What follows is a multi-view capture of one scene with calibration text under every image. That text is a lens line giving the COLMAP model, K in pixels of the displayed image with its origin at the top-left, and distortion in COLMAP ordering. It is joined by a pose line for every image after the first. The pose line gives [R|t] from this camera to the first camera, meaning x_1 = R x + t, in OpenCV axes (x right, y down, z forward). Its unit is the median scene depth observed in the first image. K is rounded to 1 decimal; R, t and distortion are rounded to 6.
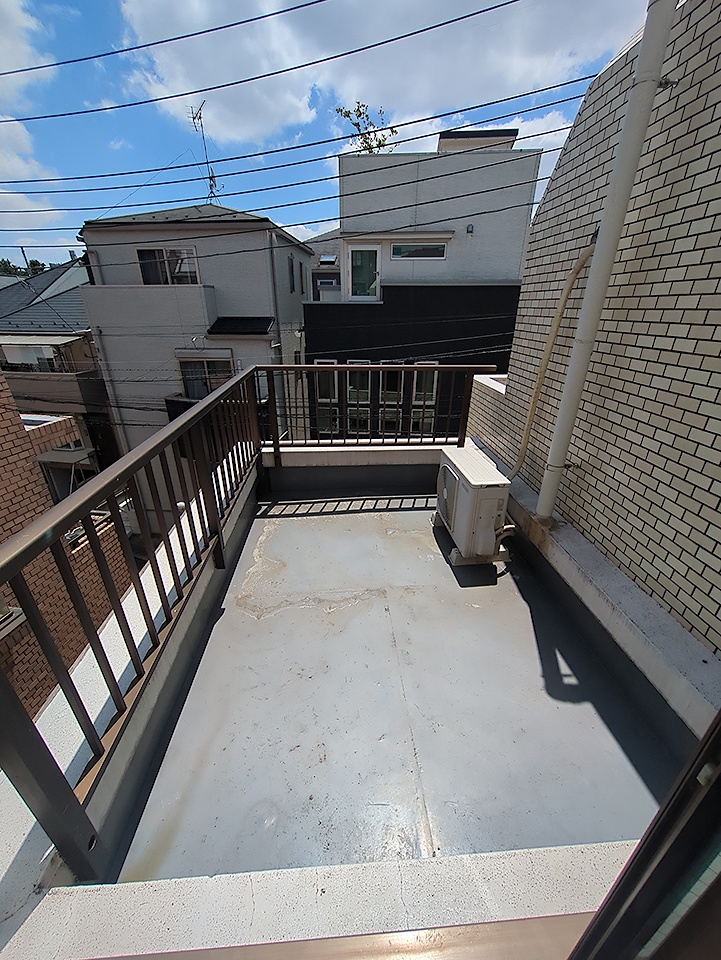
lens RADIAL K [[377.4, 0, 360.5], [0, 377.4, 480.0], [0, 0, 1]] dist [-0.002597, 0.000239]
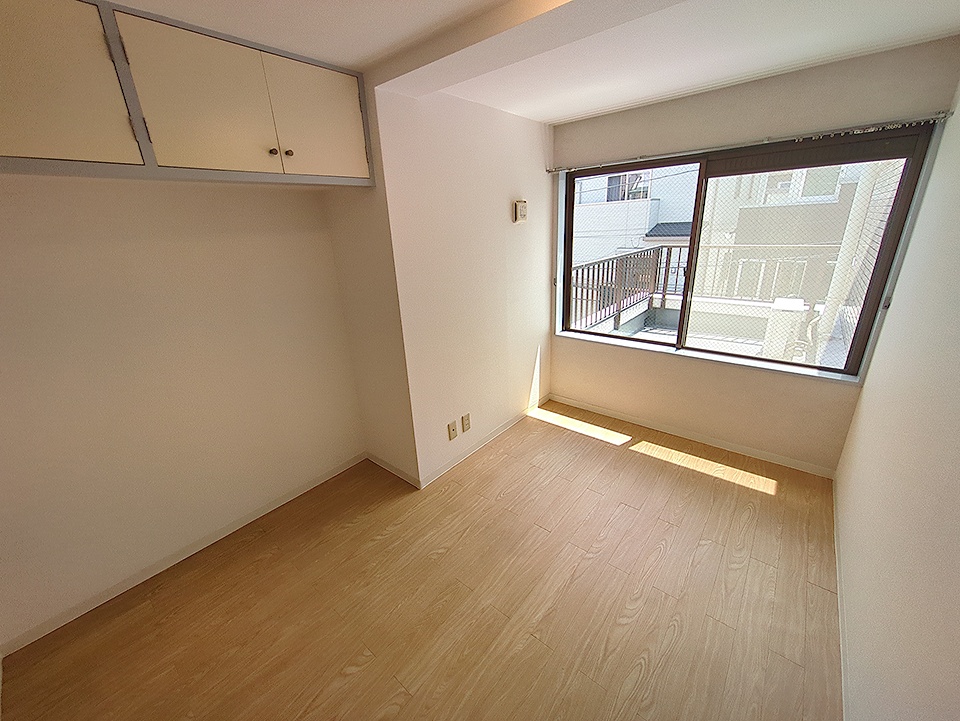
lens RADIAL K [[377.4, 0, 478.0], [0, 377.4, 362.0], [0, 0, 1]] dist [-0.002597, 0.000239]
pose [[0.721157, 0.207557, -0.660948, 0.120138], [-0.241237, 0.969588, 0.041267, 0.110310], [0.649413, 0.129686, 0.749296, -0.269957]]
